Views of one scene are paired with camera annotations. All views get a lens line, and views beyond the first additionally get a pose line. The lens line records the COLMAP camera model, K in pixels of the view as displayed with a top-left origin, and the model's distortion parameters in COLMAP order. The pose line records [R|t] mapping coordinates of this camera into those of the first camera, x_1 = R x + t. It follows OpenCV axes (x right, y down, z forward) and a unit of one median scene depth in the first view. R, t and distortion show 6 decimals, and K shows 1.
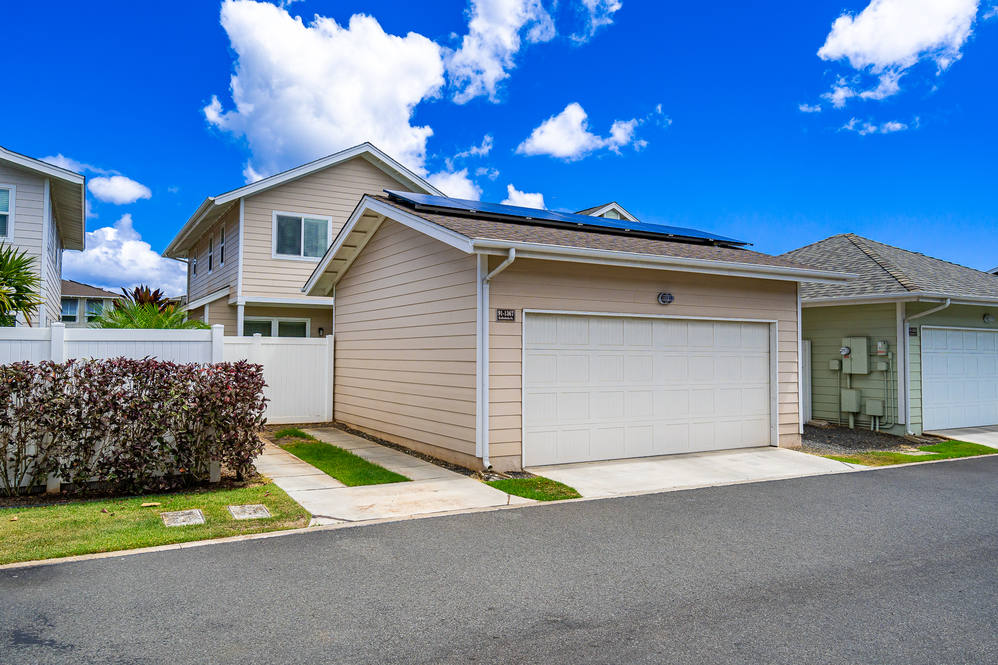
lens RADIAL K [[726.6, 0, 499.0], [0, 726.6, 332.5], [0, 0, 1]] dist [0.003849, 0.000757]
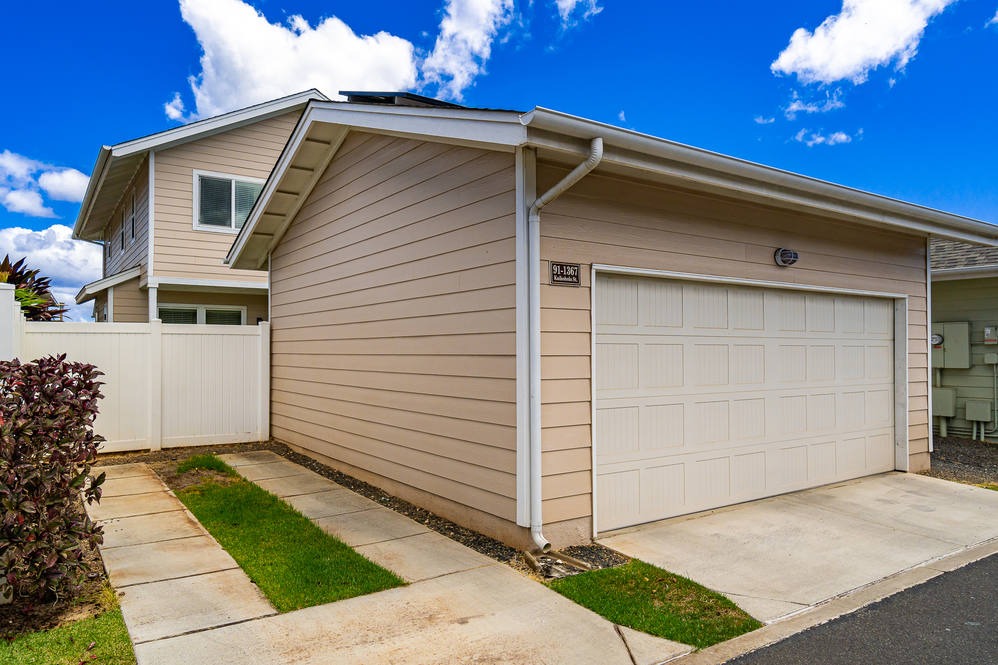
lens RADIAL K [[635.7, 0, 499.0], [0, 635.7, 332.5], [0, 0, 1]] dist [-0.000746, 0.000897]
pose [[0.998096, -0.012063, 0.060482, -0.056875], [0.012738, 0.999861, -0.010787, 0.020938], [-0.060343, 0.011537, 0.998111, 0.390049]]
